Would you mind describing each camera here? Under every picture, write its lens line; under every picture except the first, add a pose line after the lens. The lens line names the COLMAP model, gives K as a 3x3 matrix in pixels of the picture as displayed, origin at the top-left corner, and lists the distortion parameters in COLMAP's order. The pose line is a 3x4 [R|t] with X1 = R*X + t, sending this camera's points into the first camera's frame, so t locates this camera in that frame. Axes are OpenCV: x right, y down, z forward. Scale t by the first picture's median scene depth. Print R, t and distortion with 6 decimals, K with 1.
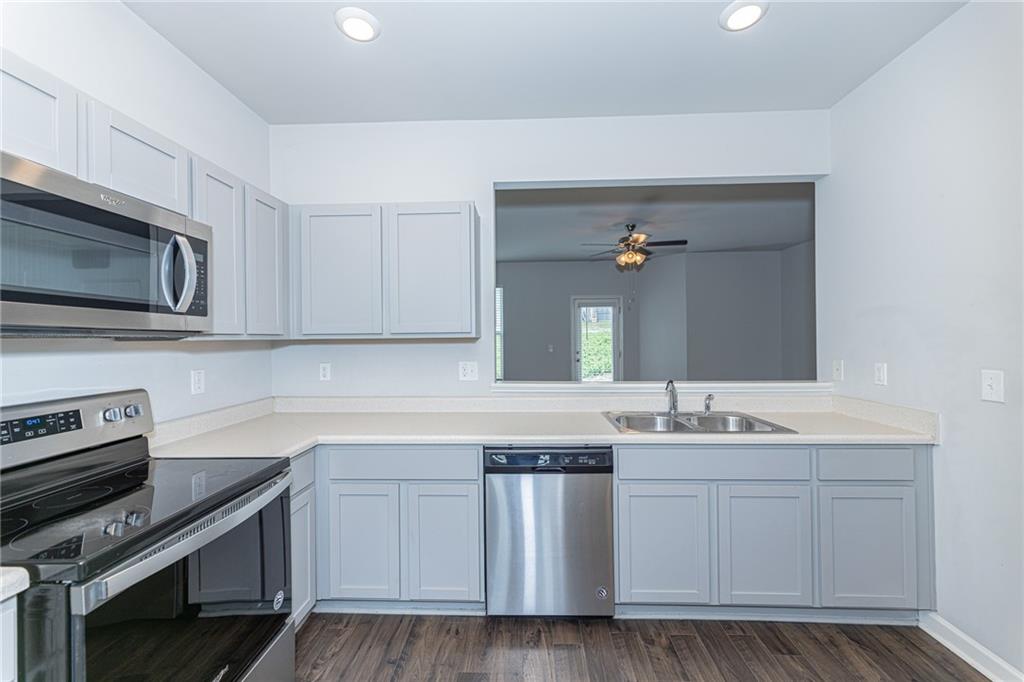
lens RADIAL K [[409.4, 0, 514.7], [0, 409.4, 338.4], [0, 0, 1]] dist [0.001920, -0.000051]
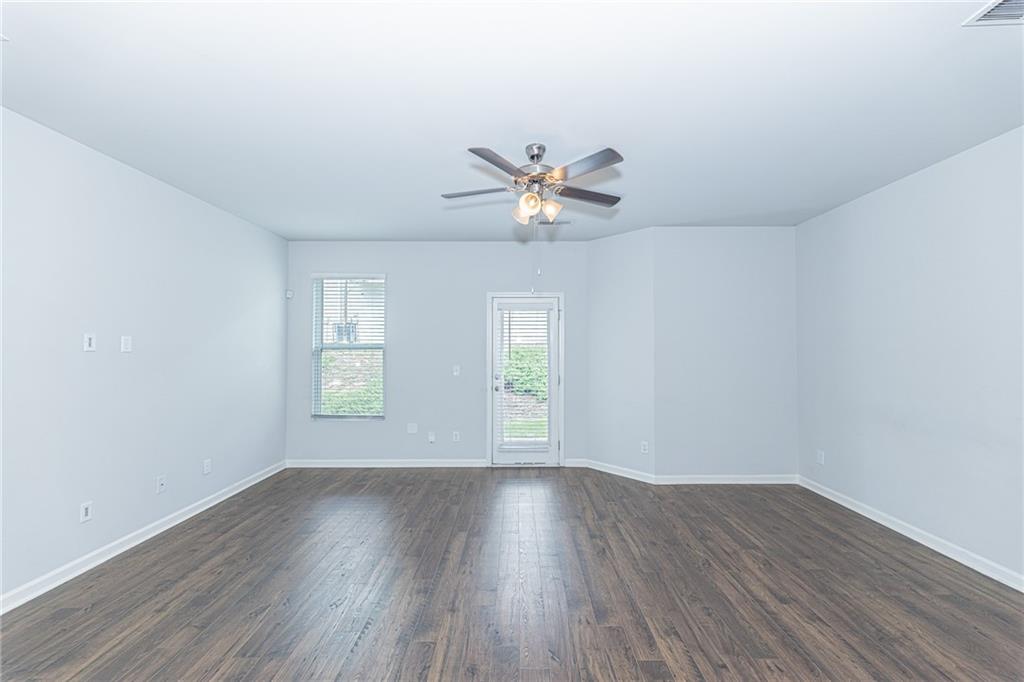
lens RADIAL K [[410.5, 0, 519.1], [0, 410.5, 341.5], [0, 0, 1]] dist [-0.004007, -0.000239]
pose [[0.999344, 0.012561, 0.033961, 0.676093], [-0.011876, 0.999724, -0.020282, -0.042006], [-0.034207, 0.019865, 0.999217, 1.312009]]
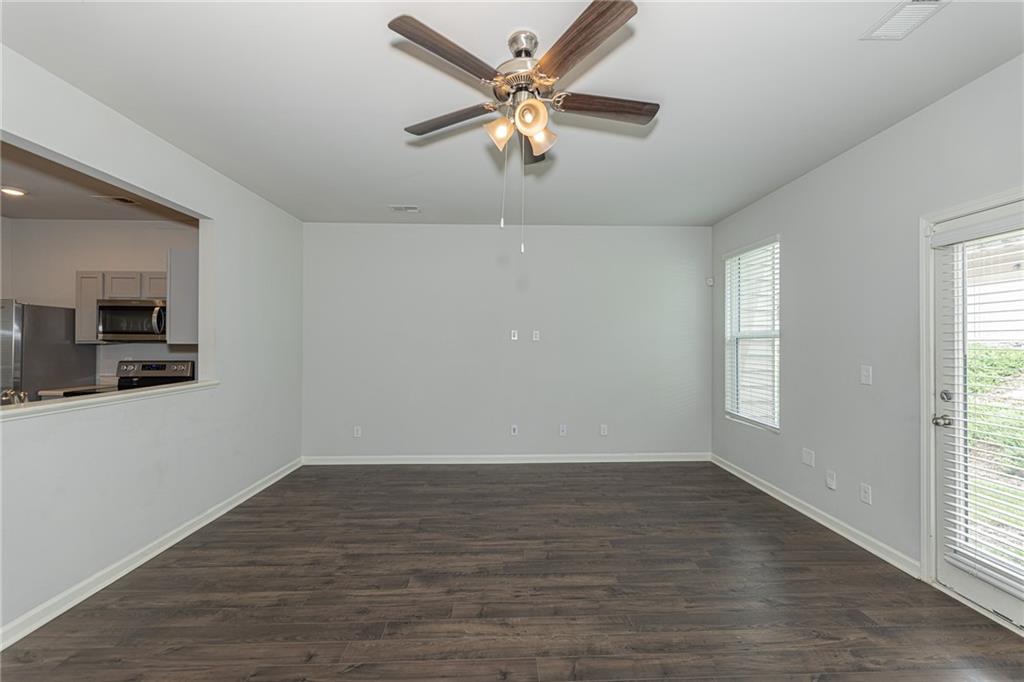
lens RADIAL K [[409.4, 0, 514.7], [0, 409.4, 338.4], [0, 0, 1]] dist [0.001920, -0.000051]
pose [[0.065408, 0.001210, -0.997858, 1.780547], [-0.001755, 0.999998, 0.001097, -0.031676], [0.997857, 0.001679, 0.065410, 2.671563]]
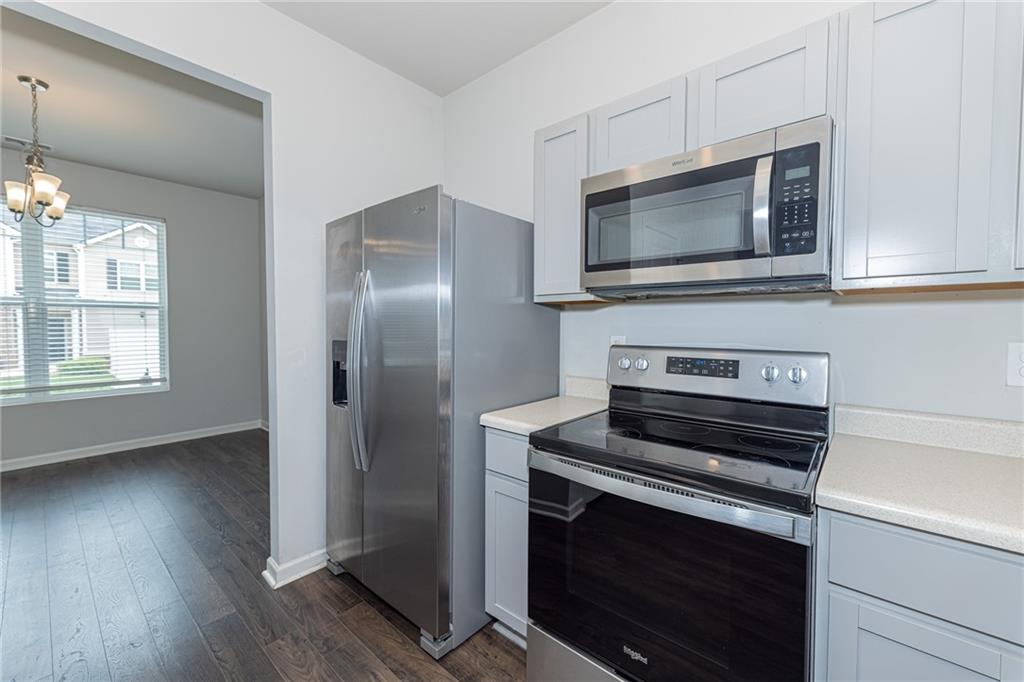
lens RADIAL K [[409.4, 0, 514.7], [0, 409.4, 338.4], [0, 0, 1]] dist [0.001920, -0.000051]
pose [[-0.628851, 0.039563, -0.776519, 0.093556], [0.007996, 0.998981, 0.044423, 0.048417], [0.777485, 0.021726, -0.628526, 0.915132]]
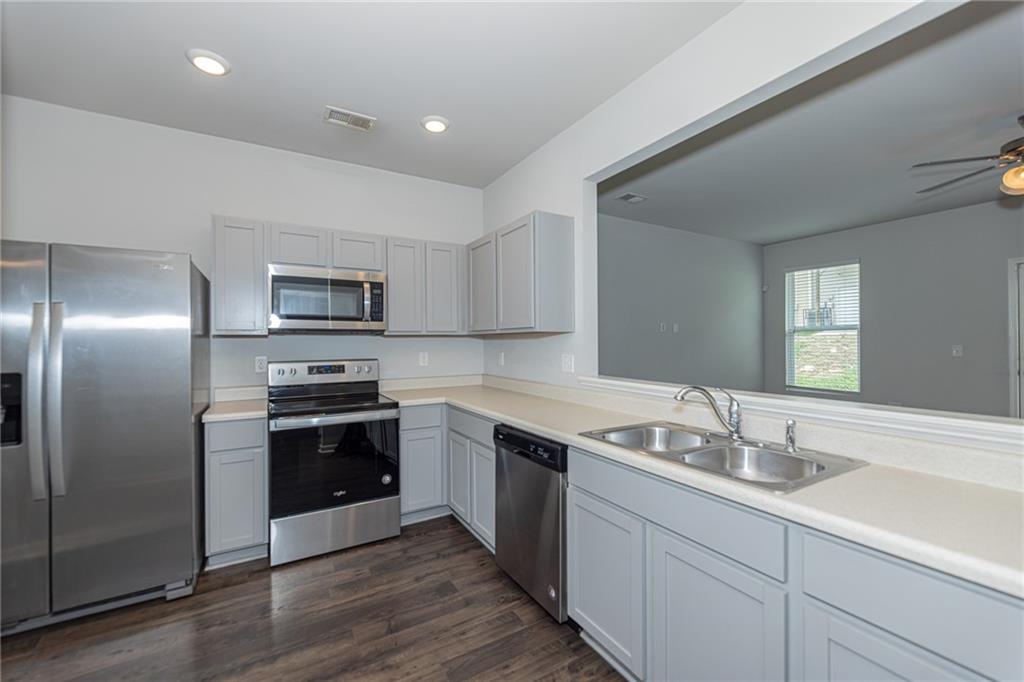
lens RADIAL K [[413.3, 0, 509.7], [0, 413.3, 341.6], [0, 0, 1]] dist [0.001278, 0.000083]
pose [[0.532614, 0.006302, -0.846334, 1.034564], [0.001760, 0.999962, 0.008554, 0.020152], [0.846356, -0.006045, 0.532583, 0.417249]]
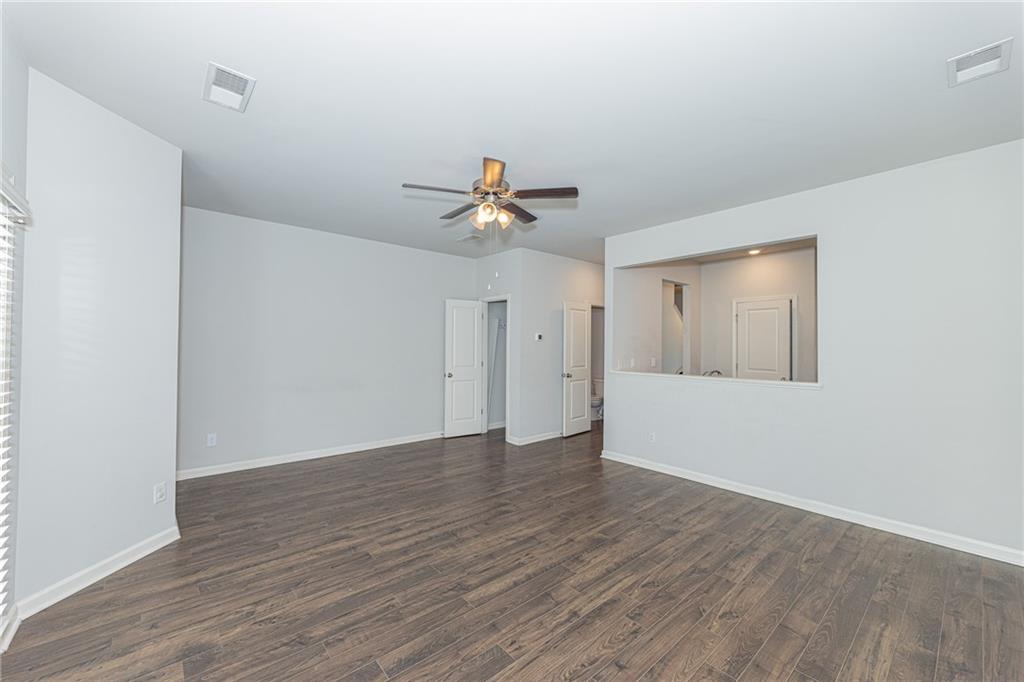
lens RADIAL K [[409.4, 0, 514.7], [0, 409.4, 338.4], [0, 0, 1]] dist [0.001920, -0.000051]
pose [[-0.688673, 0.015243, 0.724912, -0.478862], [-0.002805, 0.999716, -0.023686, -0.004809], [-0.725067, -0.018345, -0.688434, 3.819897]]
